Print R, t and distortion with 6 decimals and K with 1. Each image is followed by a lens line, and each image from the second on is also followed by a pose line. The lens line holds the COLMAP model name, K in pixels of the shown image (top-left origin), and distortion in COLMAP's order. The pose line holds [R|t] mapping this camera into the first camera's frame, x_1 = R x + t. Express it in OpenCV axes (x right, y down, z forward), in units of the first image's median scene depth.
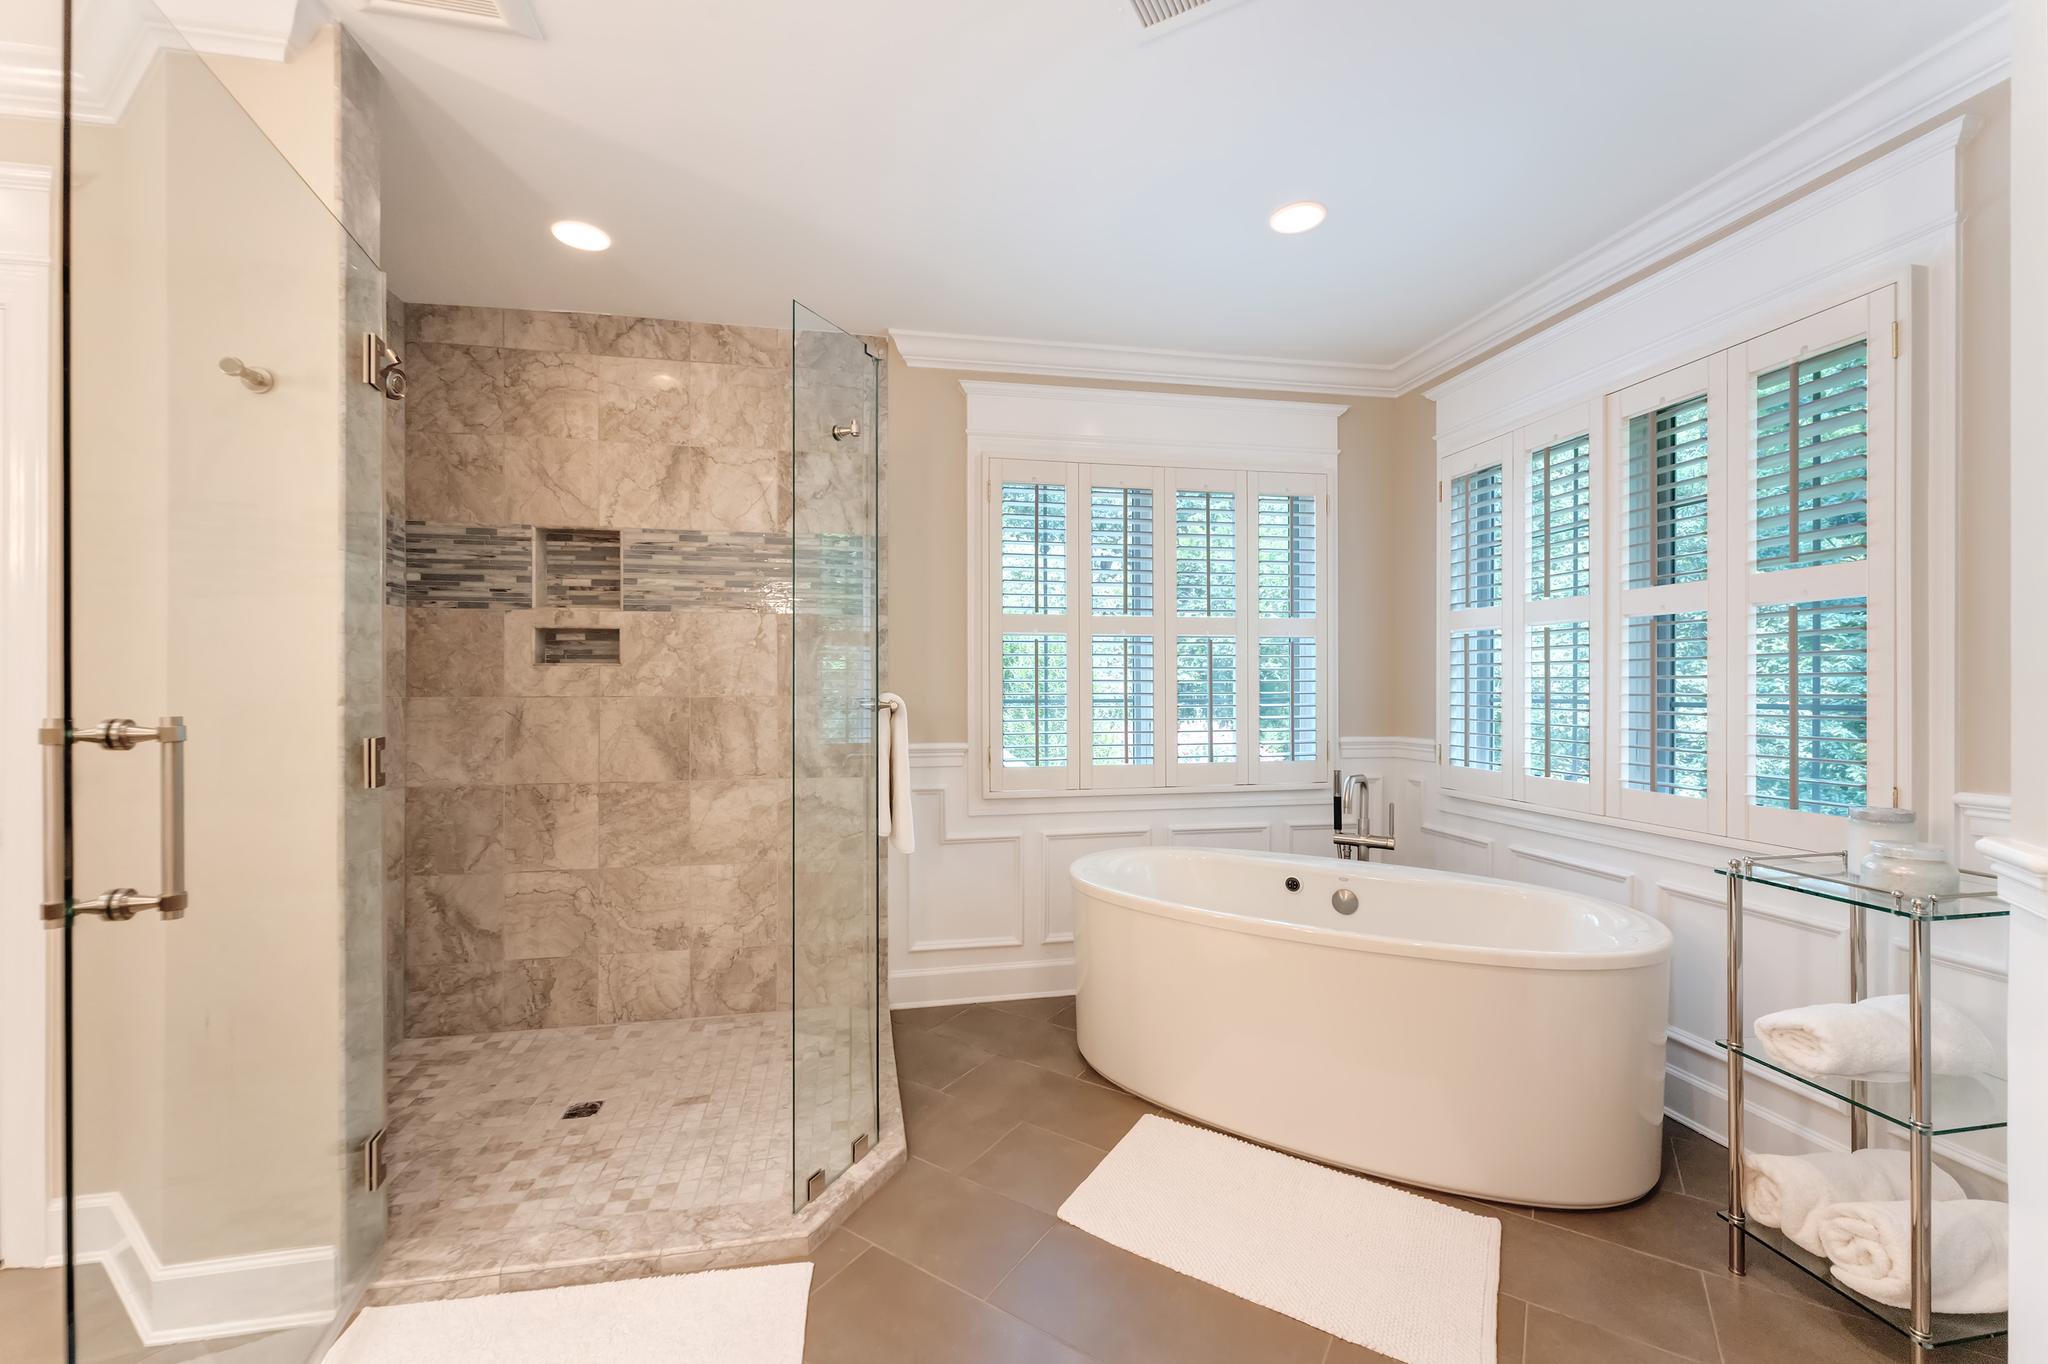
lens RADIAL K [[822.9, 0, 1020.2], [0, 822.9, 684.5], [0, 0, 1]] dist [0.007396, -0.000088]
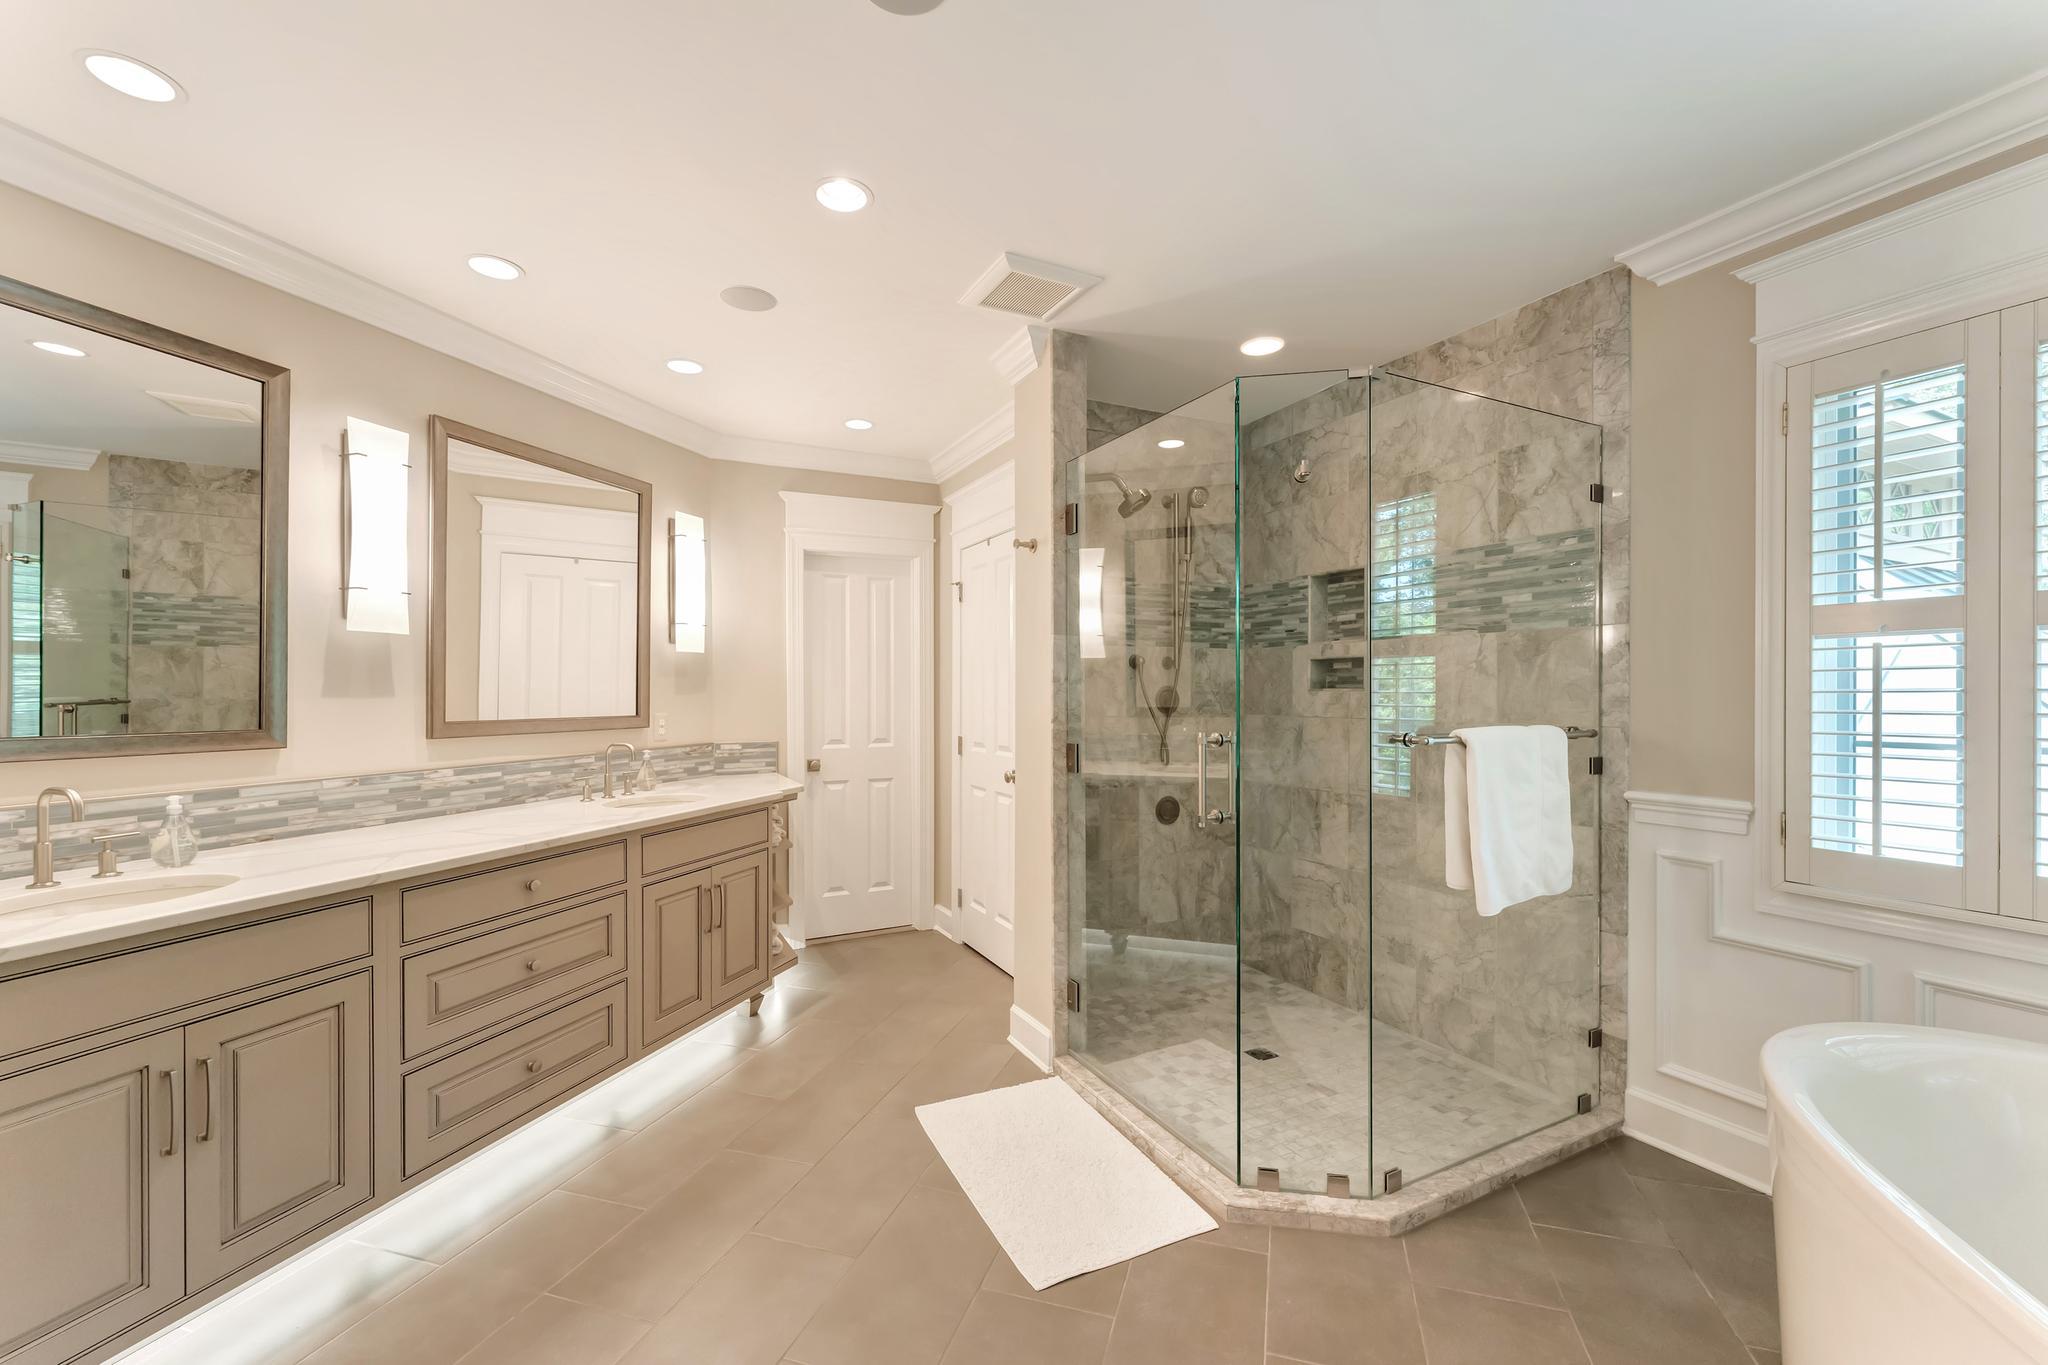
lens RADIAL K [[822.9, 0, 1001.5], [0, 822.9, 693.1], [0, 0, 1]] dist [0.007396, -0.000088]
pose [[0.275010, 0.001091, -0.961441, 0.444048], [0.003523, 0.999992, 0.002142, -0.023581], [0.961435, -0.003976, 0.275003, 0.232343]]
